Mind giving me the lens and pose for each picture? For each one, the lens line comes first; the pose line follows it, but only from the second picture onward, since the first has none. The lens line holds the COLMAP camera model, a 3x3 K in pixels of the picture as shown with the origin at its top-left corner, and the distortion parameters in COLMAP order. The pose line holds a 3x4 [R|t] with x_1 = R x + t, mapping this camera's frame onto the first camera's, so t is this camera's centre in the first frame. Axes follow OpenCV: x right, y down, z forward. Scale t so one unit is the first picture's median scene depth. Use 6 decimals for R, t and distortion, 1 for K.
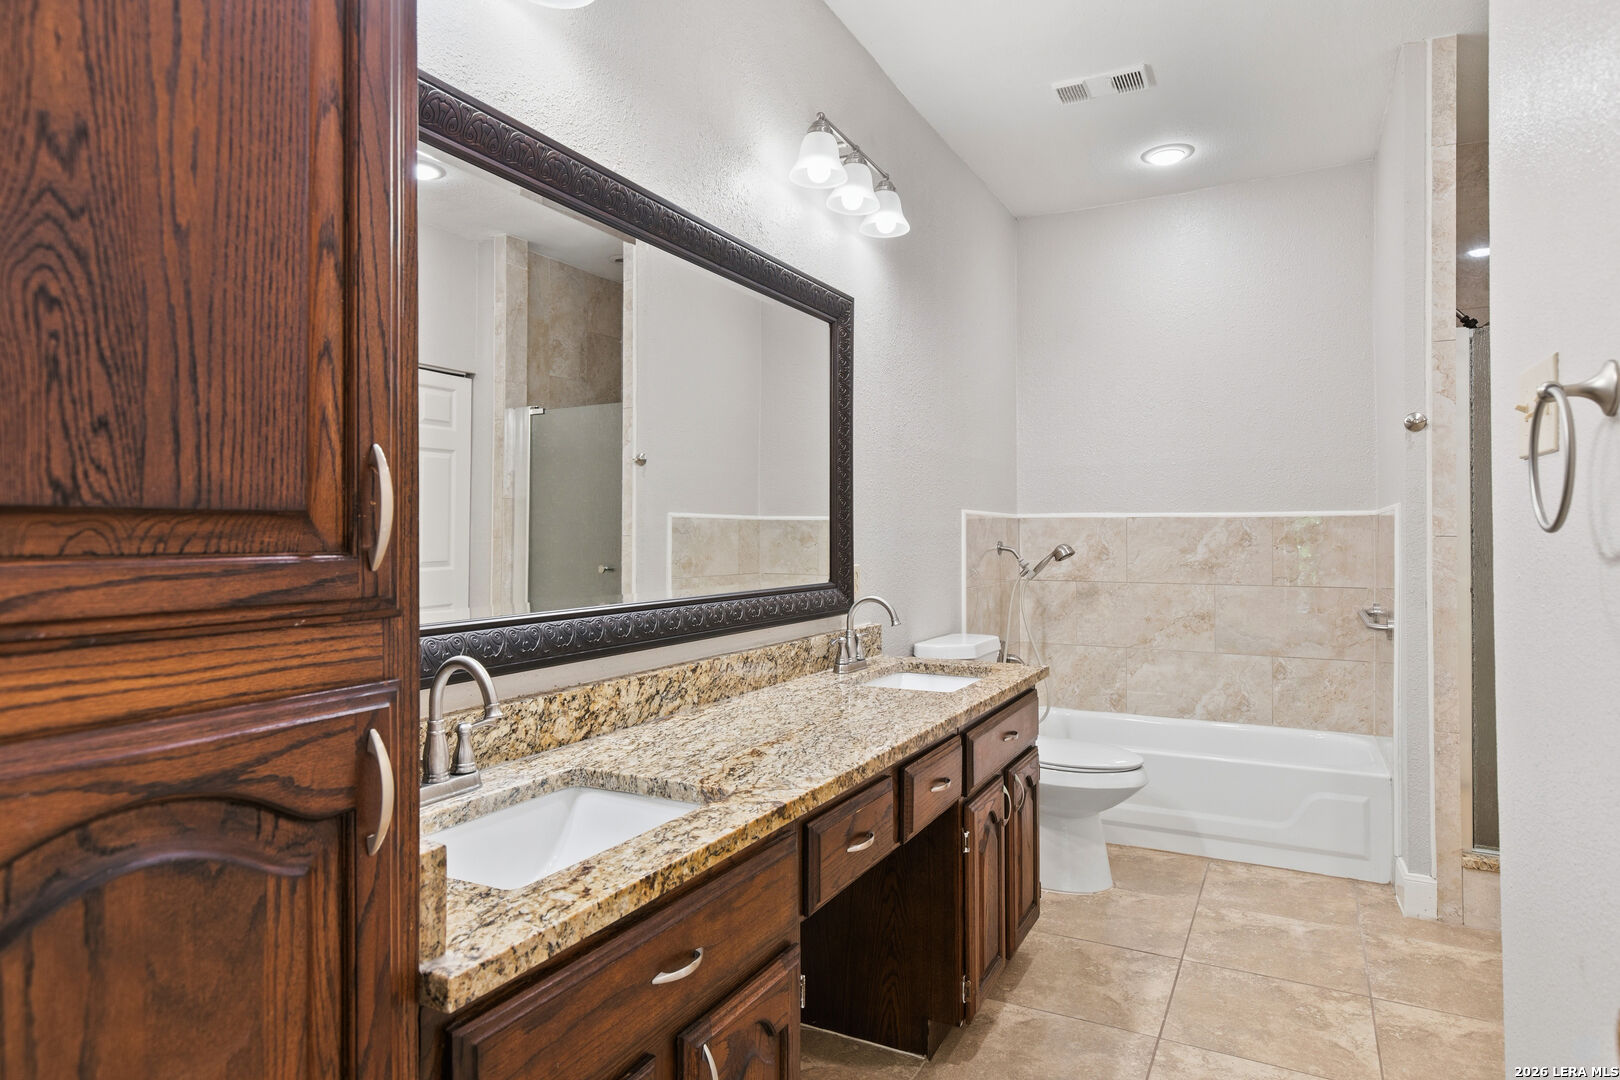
lens RADIAL K [[920.5, 0, 806.8], [0, 920.5, 532.7], [0, 0, 1]] dist [0.003243, 0.000271]
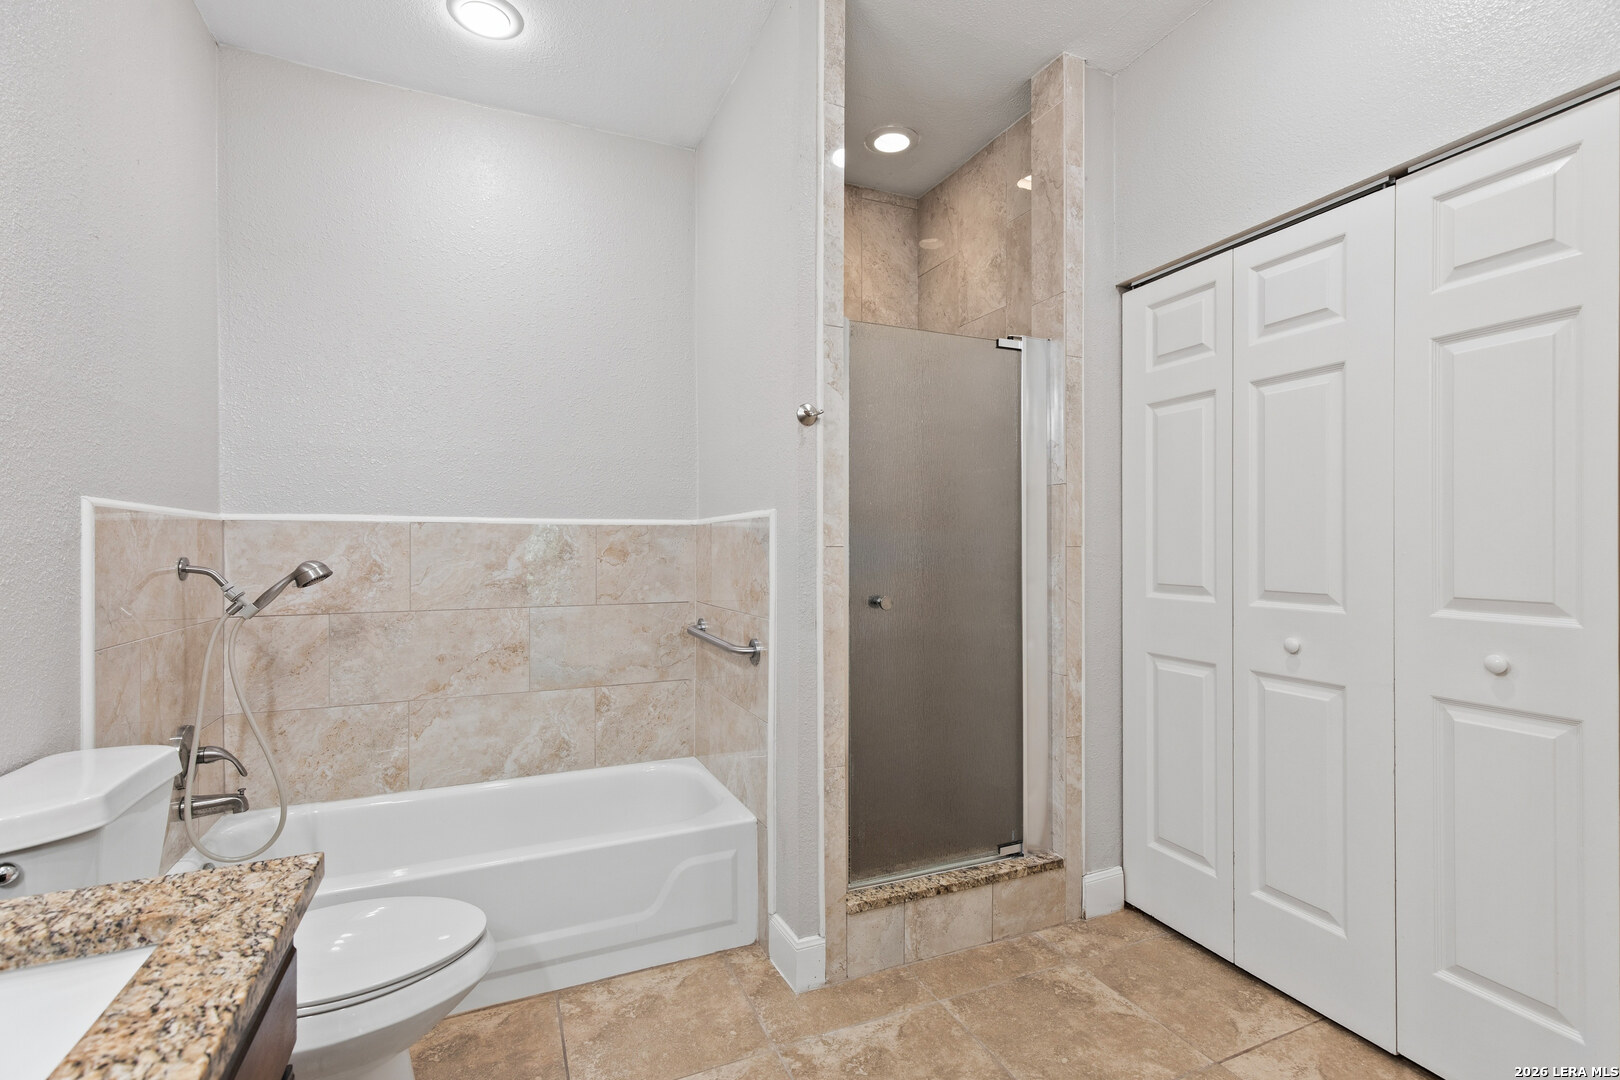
lens RADIAL K [[728.5, 0, 820.6], [0, 728.5, 541.6], [0, 0, 1]] dist [0.005899, -0.000090]
pose [[0.607091, 0.003025, 0.794626, 0.089214], [0.000133, 0.999992, -0.003908, 0.001089], [-0.794632, 0.002479, 0.607086, 0.408835]]
